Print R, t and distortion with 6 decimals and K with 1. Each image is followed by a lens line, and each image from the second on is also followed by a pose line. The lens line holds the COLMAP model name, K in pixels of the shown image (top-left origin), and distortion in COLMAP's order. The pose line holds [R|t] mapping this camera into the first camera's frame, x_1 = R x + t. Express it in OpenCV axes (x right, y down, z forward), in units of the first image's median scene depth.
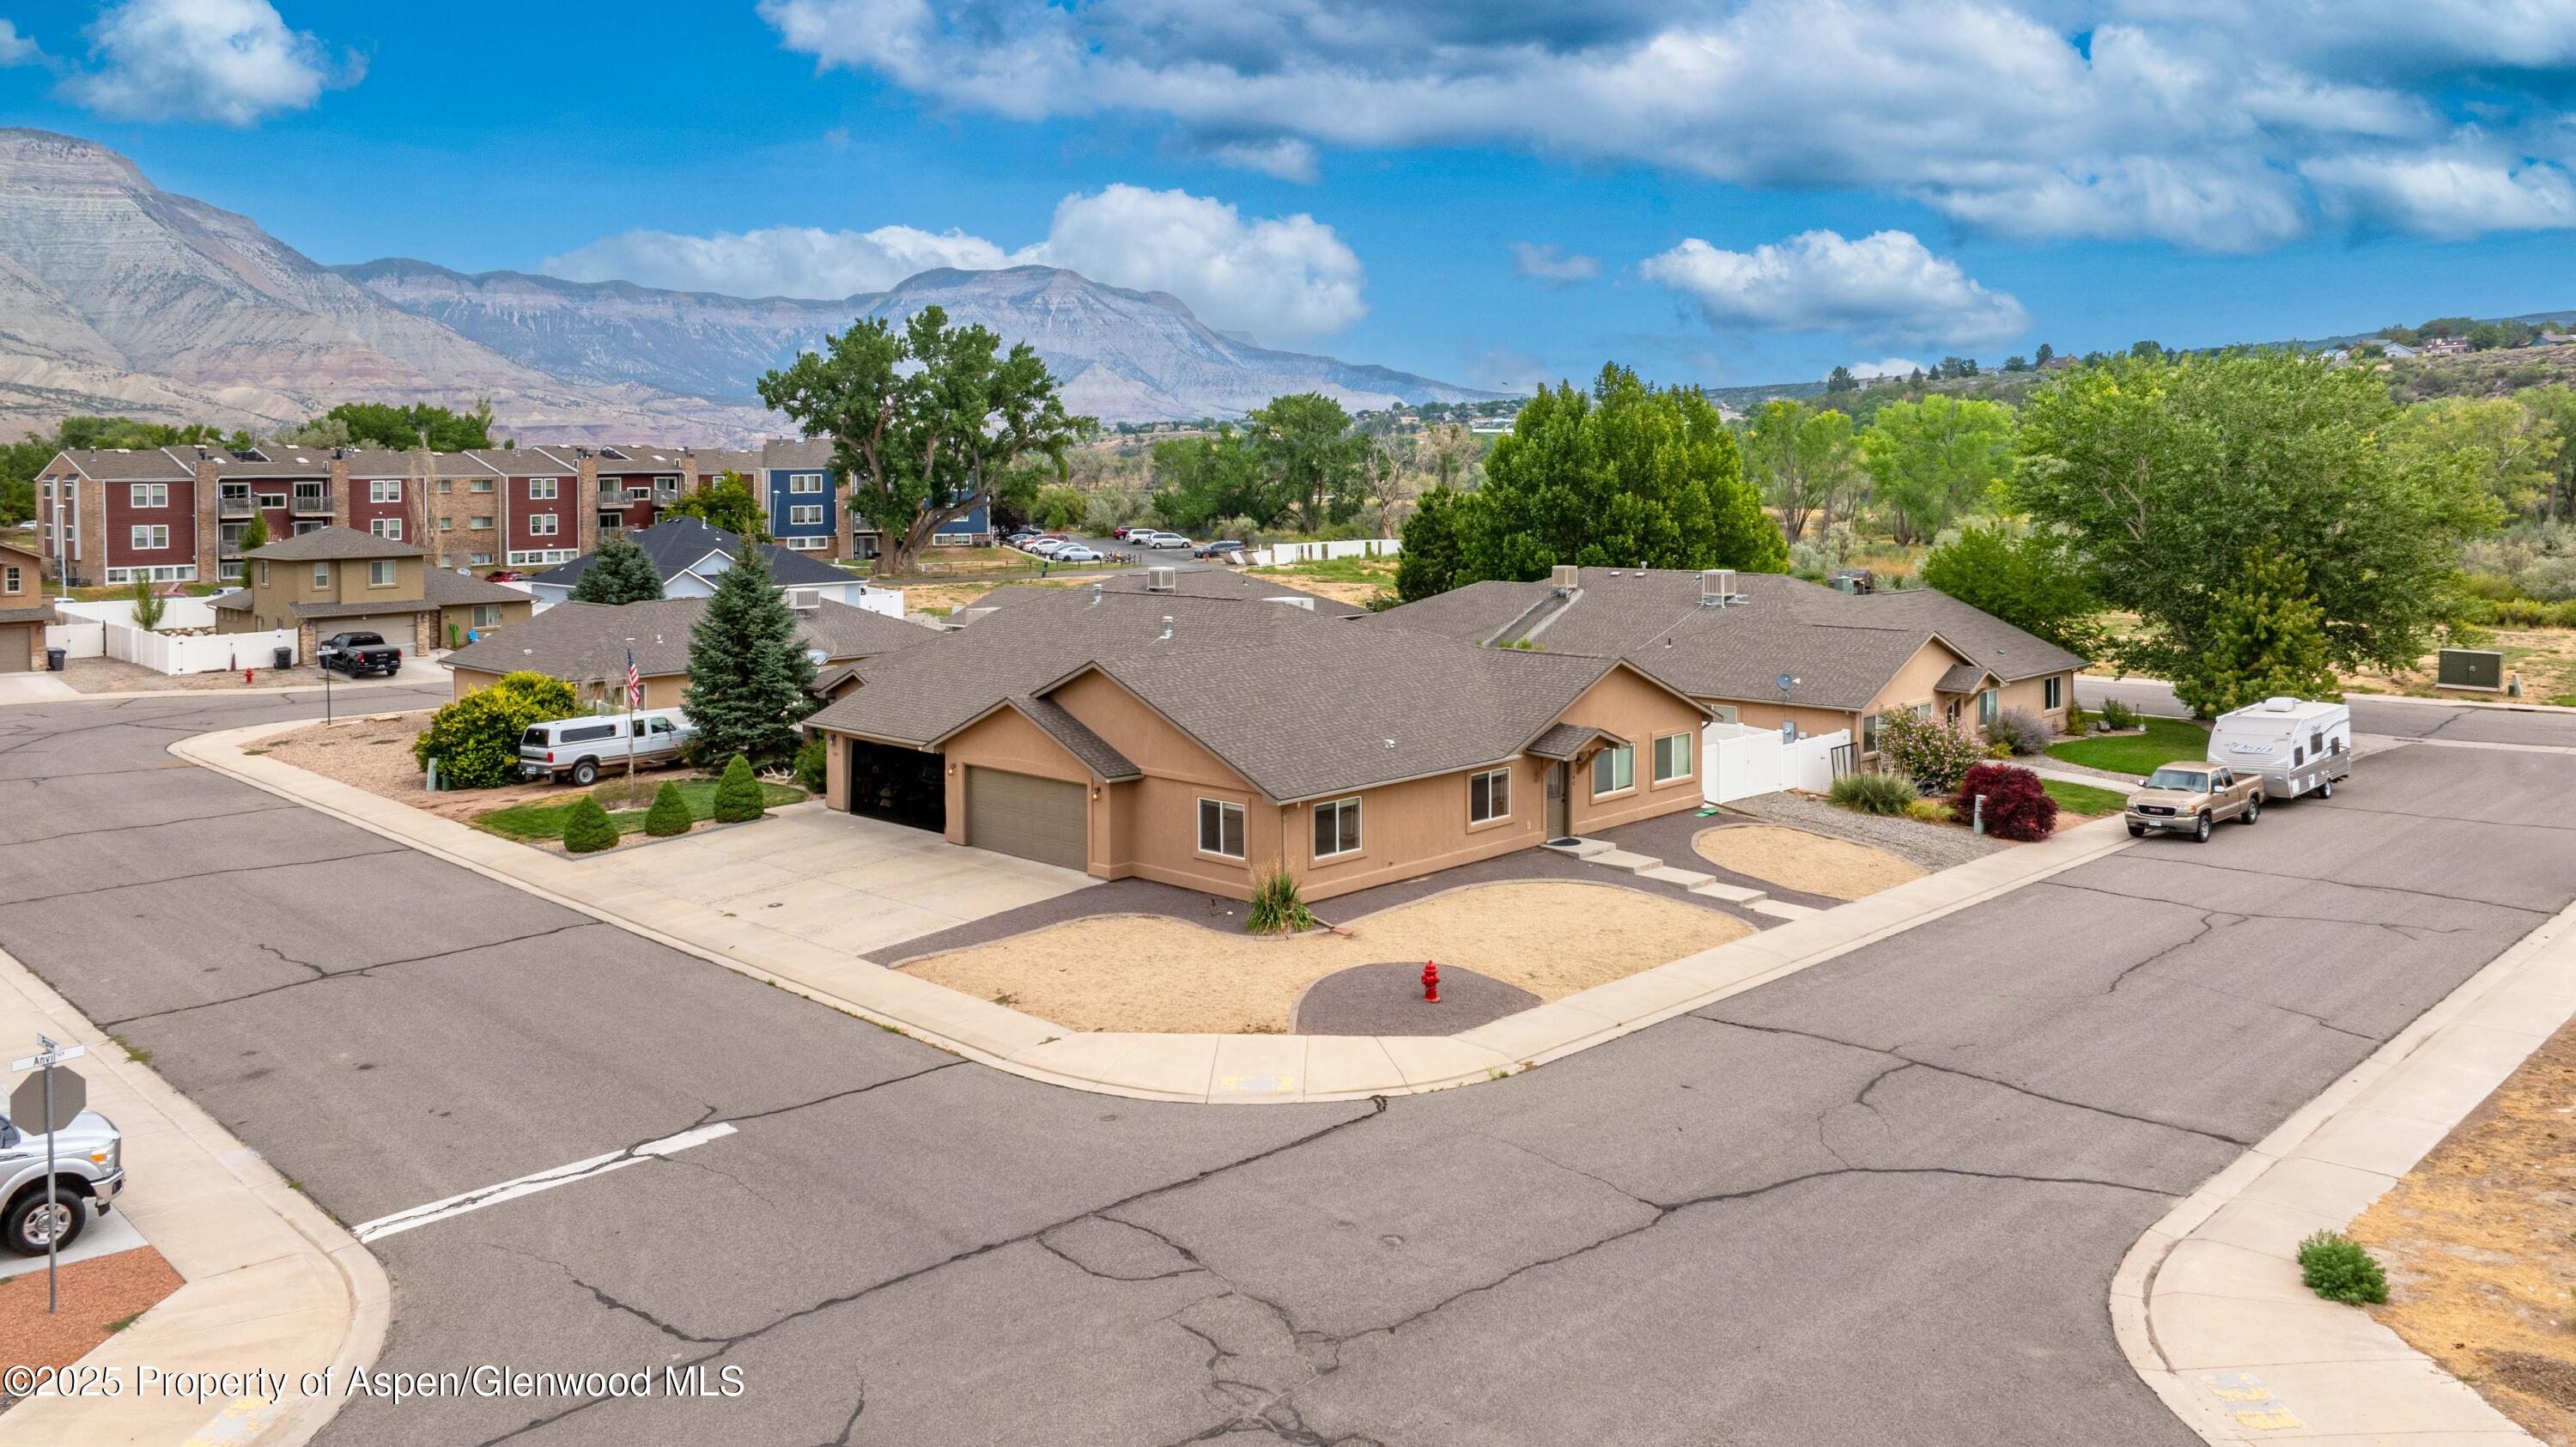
lens RADIAL K [[1955.0, 0, 1350.8], [0, 1955.0, 604.8], [0, 0, 1]] dist [-0.024289, -0.000811]
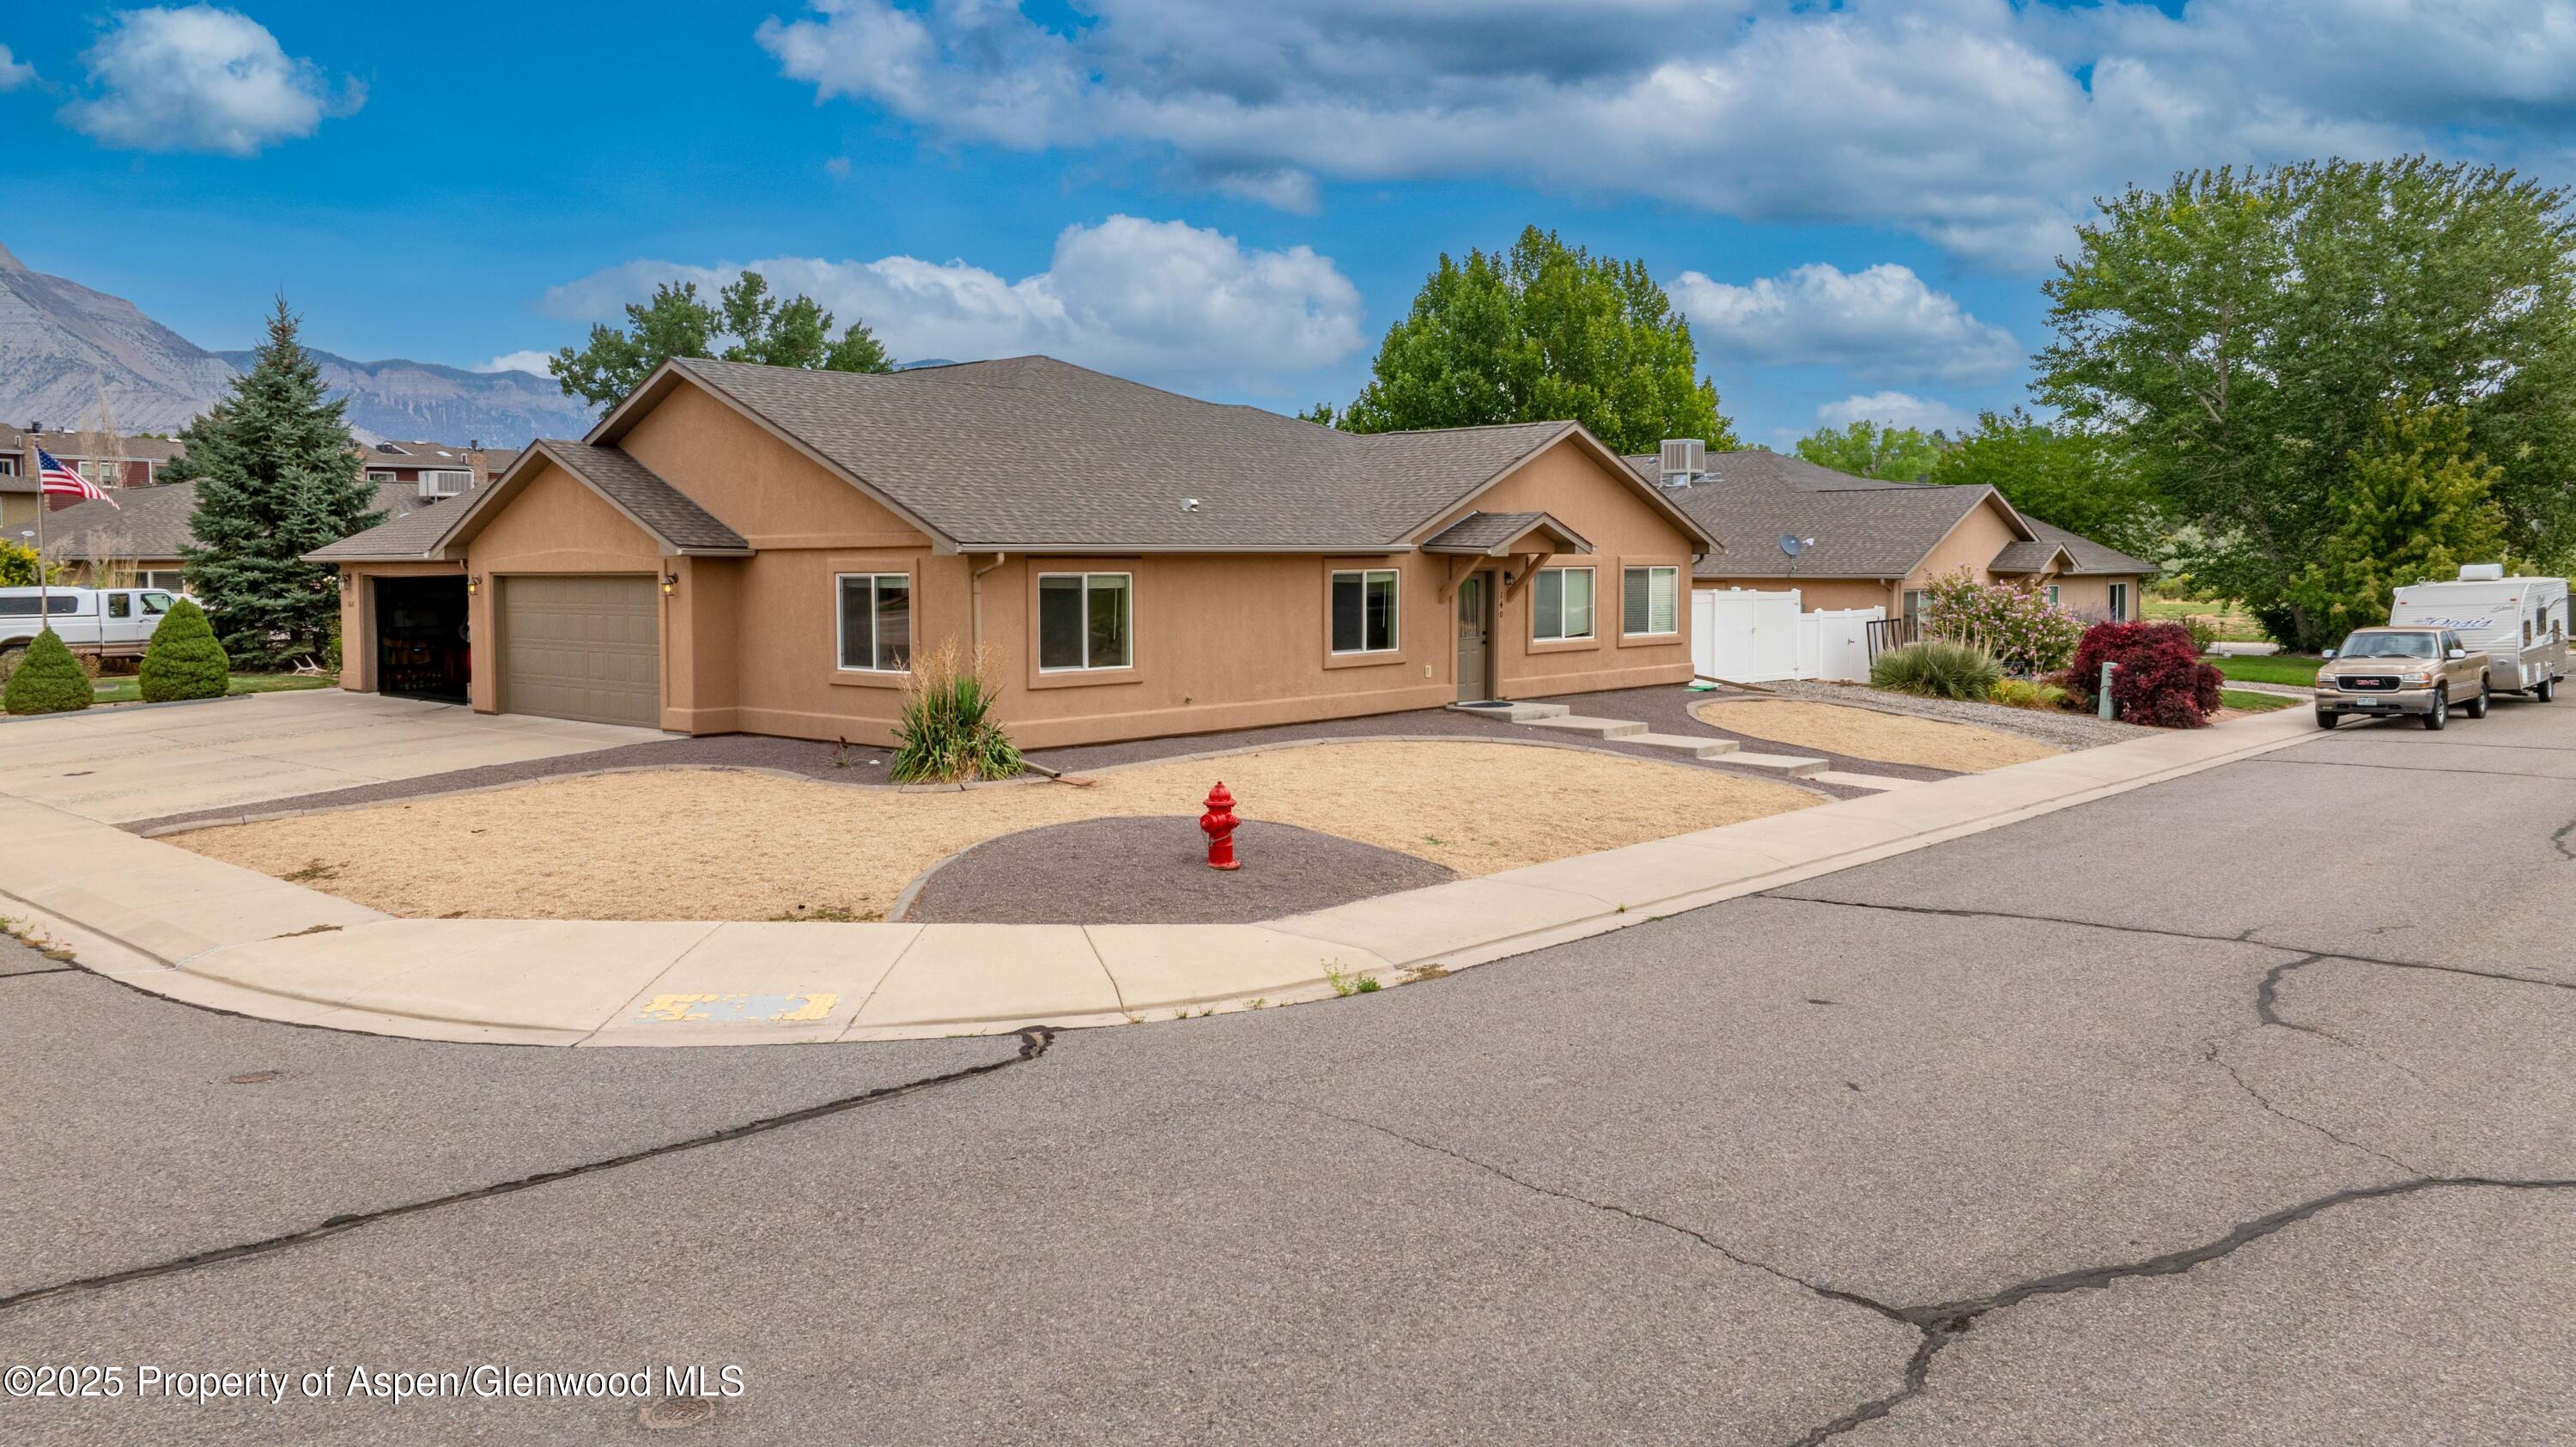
lens RADIAL K [[1891.3, 0, 1344.2], [0, 1891.3, 723.3], [0, 0, 1]] dist [-0.040844, 0.038189]
pose [[0.998964, -0.002510, 0.045443, 0.036935], [0.002148, 0.999966, 0.008009, 0.120781], [-0.045462, -0.007904, 0.998935, 0.400188]]
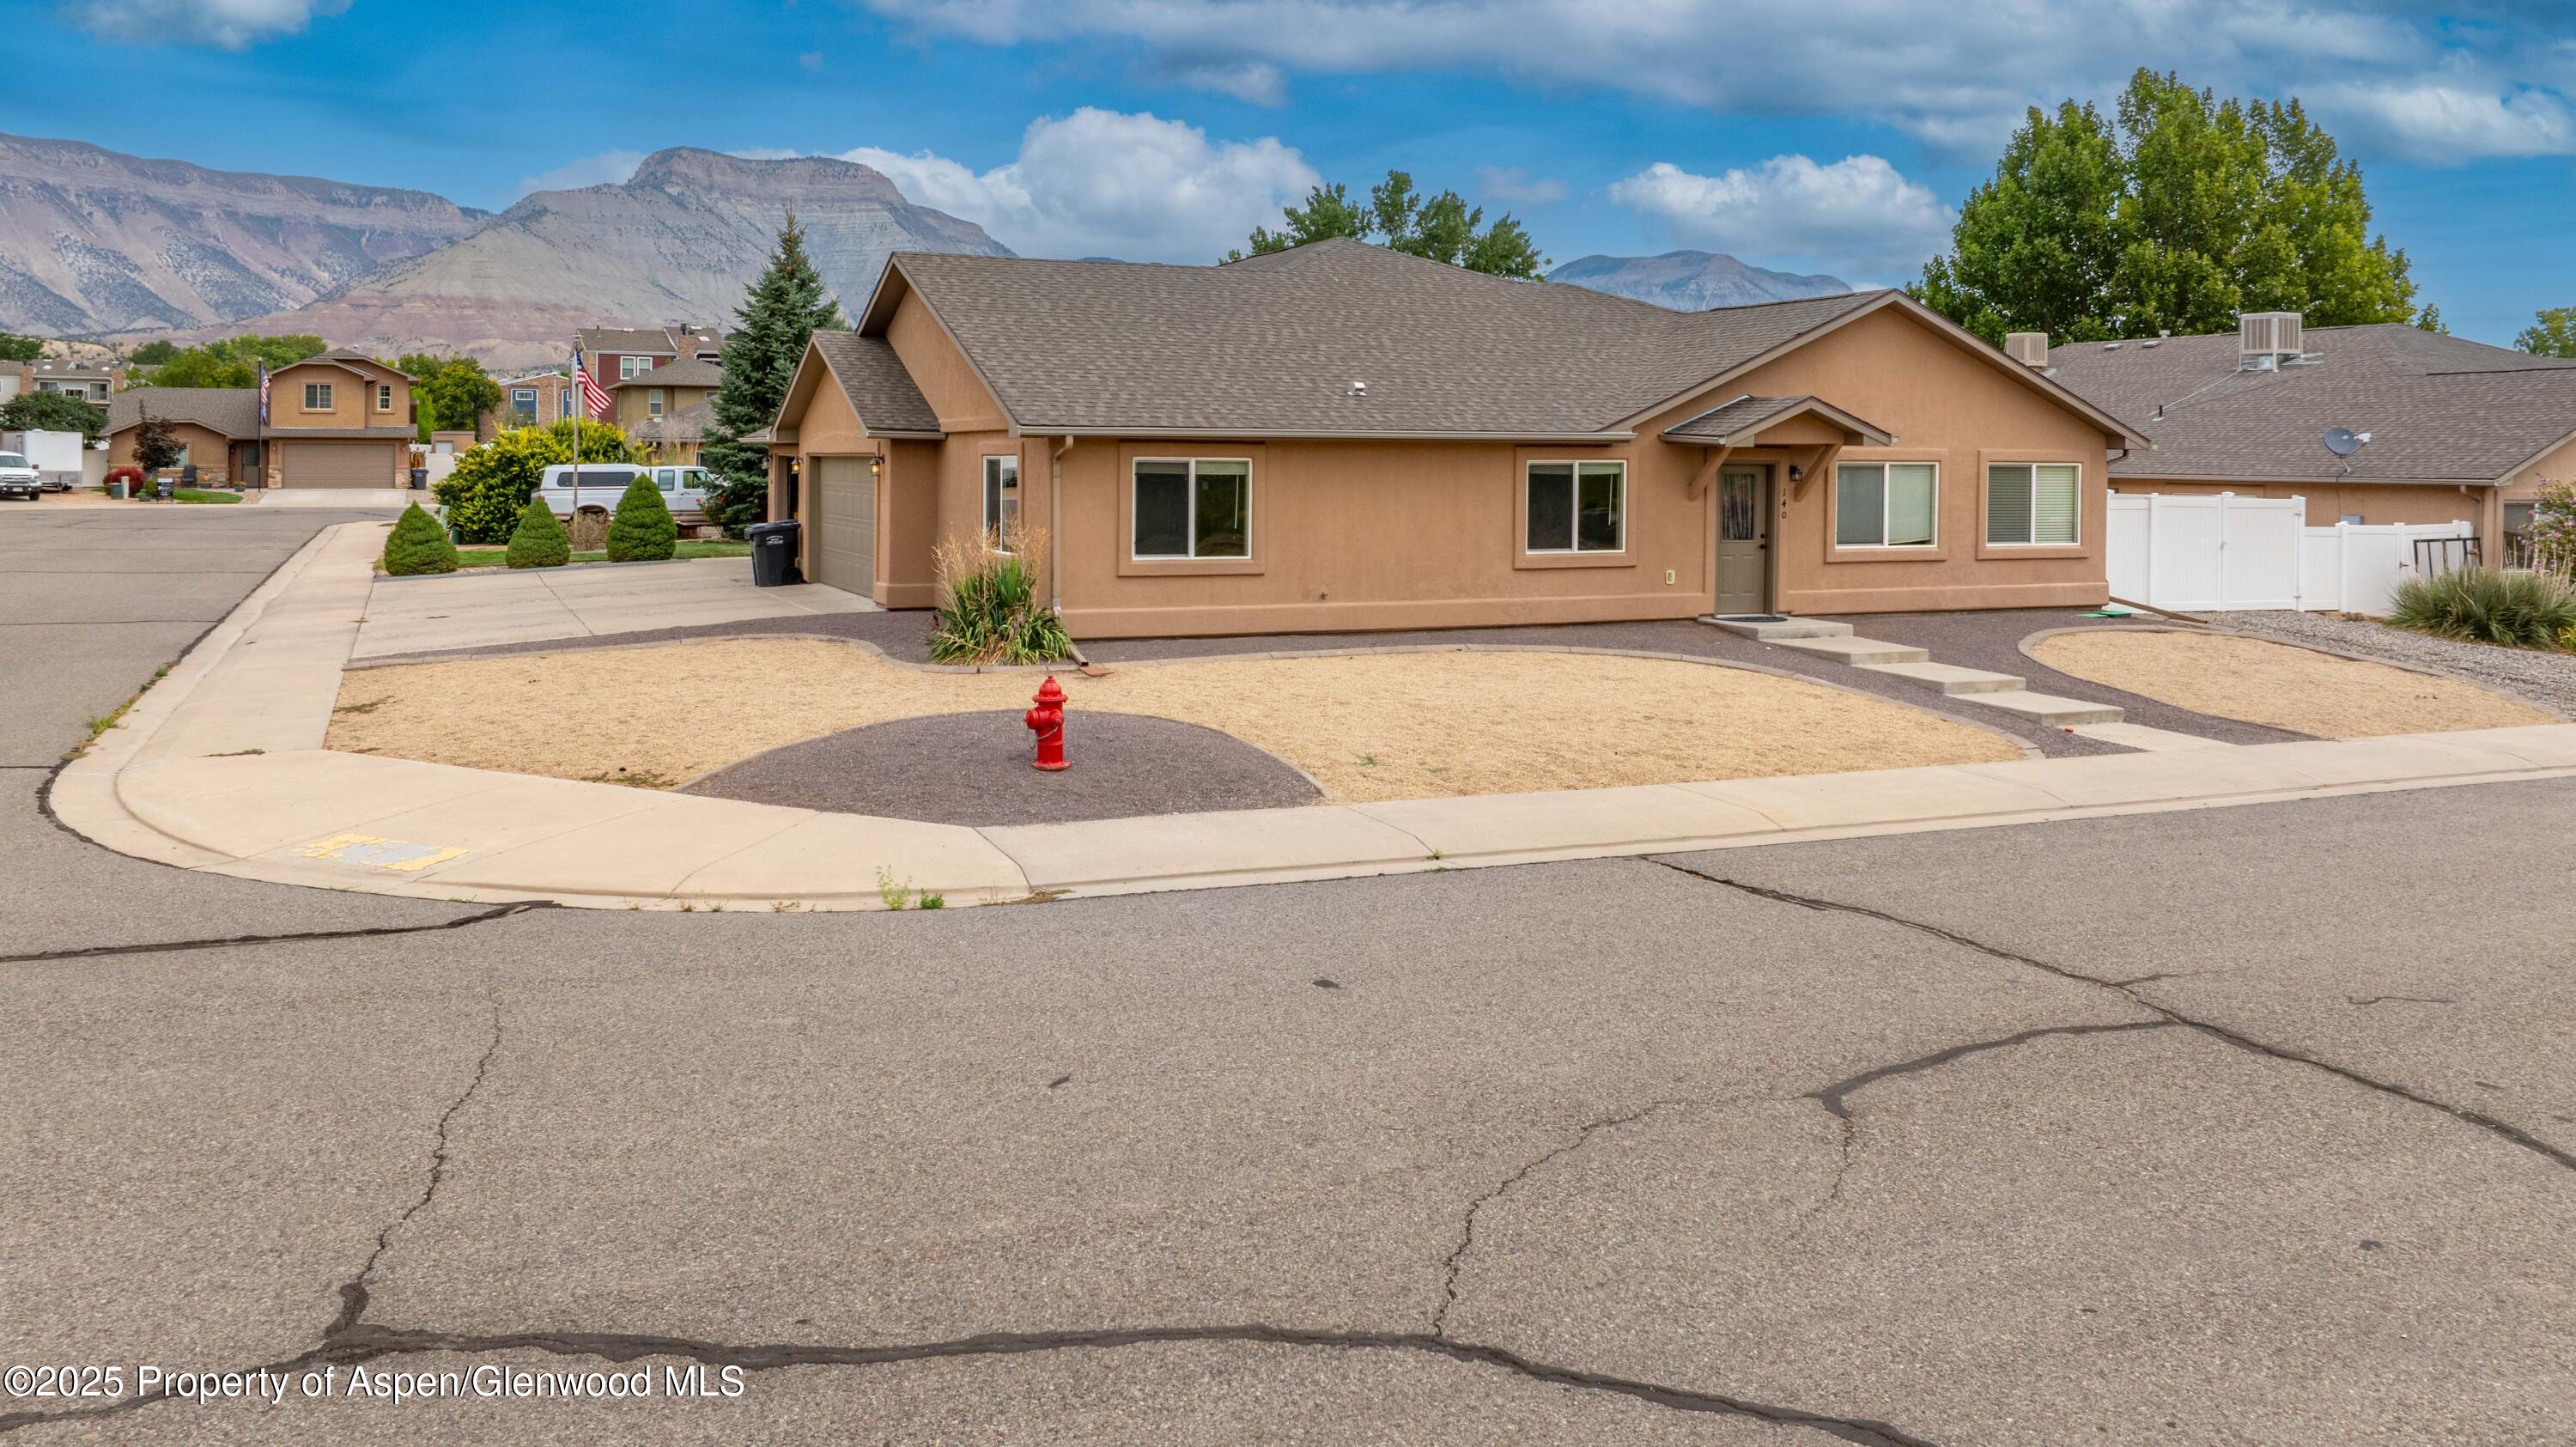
lens RADIAL K [[1938.8, 0, 1182.1], [0, 1938.8, 474.9], [0, 0, 1]] dist [-0.019958, -0.001475]
pose [[0.910626, 0.016315, -0.412909, 0.182066], [-0.044328, 0.997311, -0.058357, 0.118295], [0.410847, 0.071445, 0.908901, 0.448882]]
